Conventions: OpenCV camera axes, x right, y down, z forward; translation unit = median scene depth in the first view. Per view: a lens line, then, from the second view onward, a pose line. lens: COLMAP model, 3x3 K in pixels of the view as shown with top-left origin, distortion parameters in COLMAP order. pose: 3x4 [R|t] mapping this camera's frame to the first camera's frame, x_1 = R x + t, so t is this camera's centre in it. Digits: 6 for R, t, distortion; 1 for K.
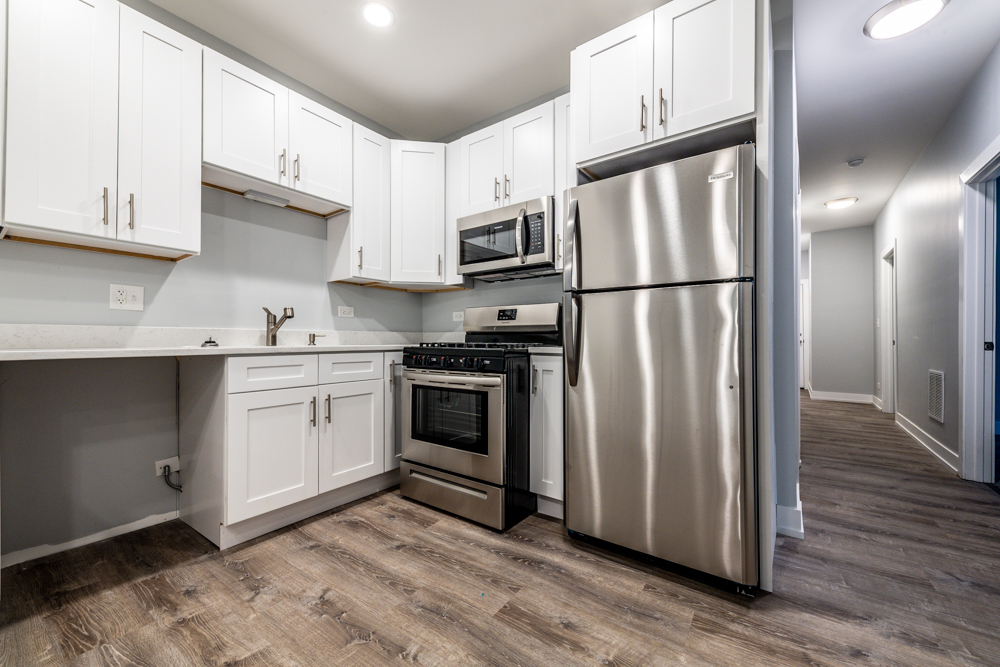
lens RADIAL K [[390.5, 0, 493.5], [0, 390.5, 334.1], [0, 0, 1]] dist [0.022776, -0.006323]
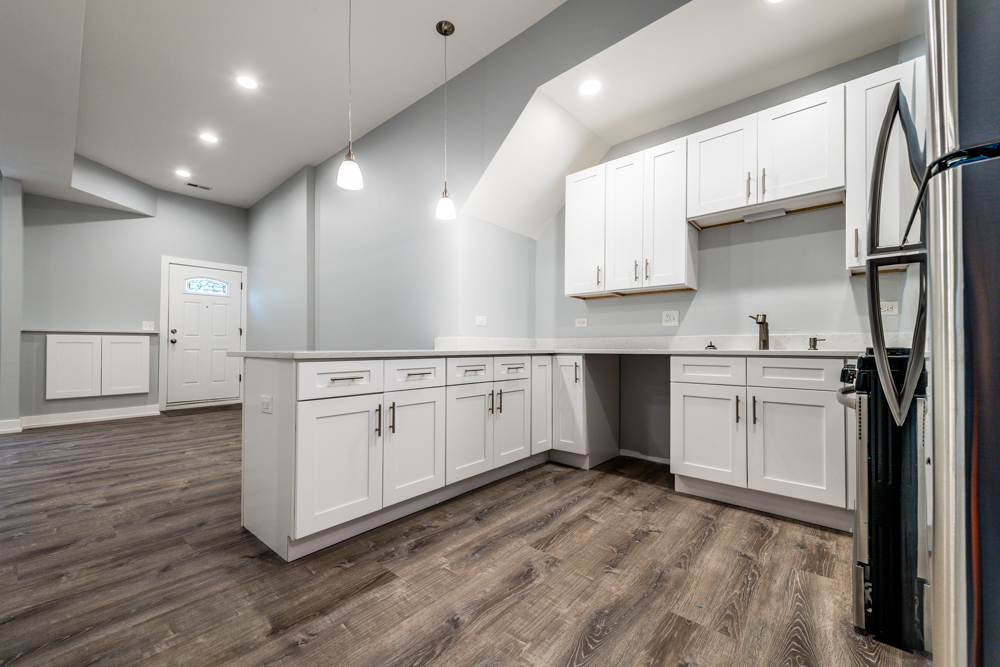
lens RADIAL K [[394.2, 0, 500.1], [0, 394.2, 344.0], [0, 0, 1]] dist [0.021331, -0.006305]
pose [[-0.079268, -0.007485, -0.996825, 0.687158], [0.013925, 0.999866, -0.008615, 0.014812], [0.996756, -0.014564, -0.079153, 0.417779]]
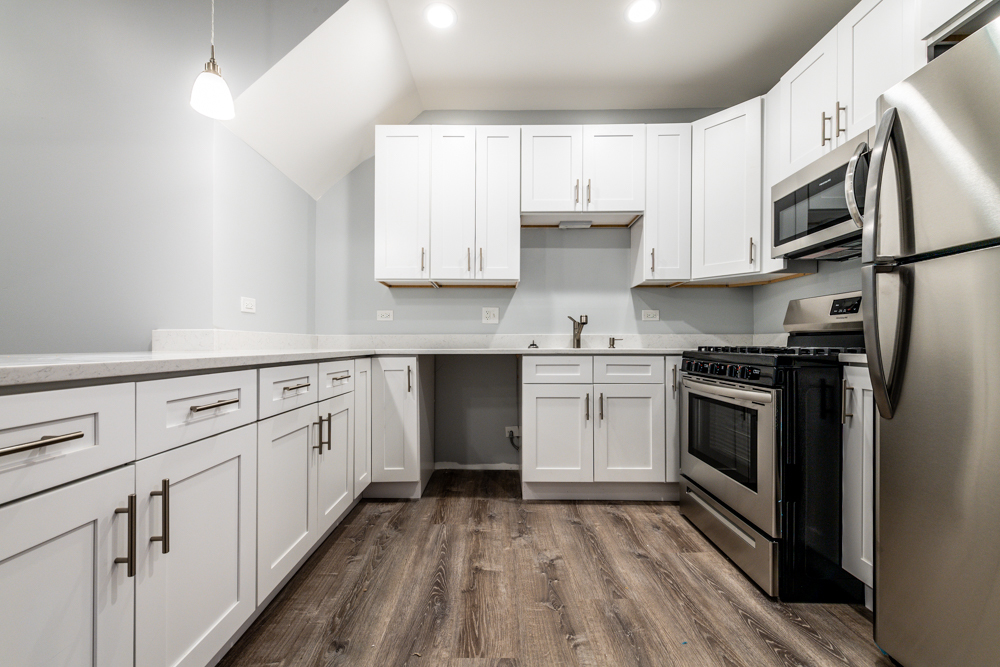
lens RADIAL K [[394.2, 0, 500.1], [0, 394.2, 344.0], [0, 0, 1]] dist [0.021331, -0.006305]
pose [[0.592938, 0.000049, -0.805248, 0.298464], [0.011445, 0.999898, 0.008489, 0.004698], [0.805167, -0.014250, 0.592877, 0.125969]]
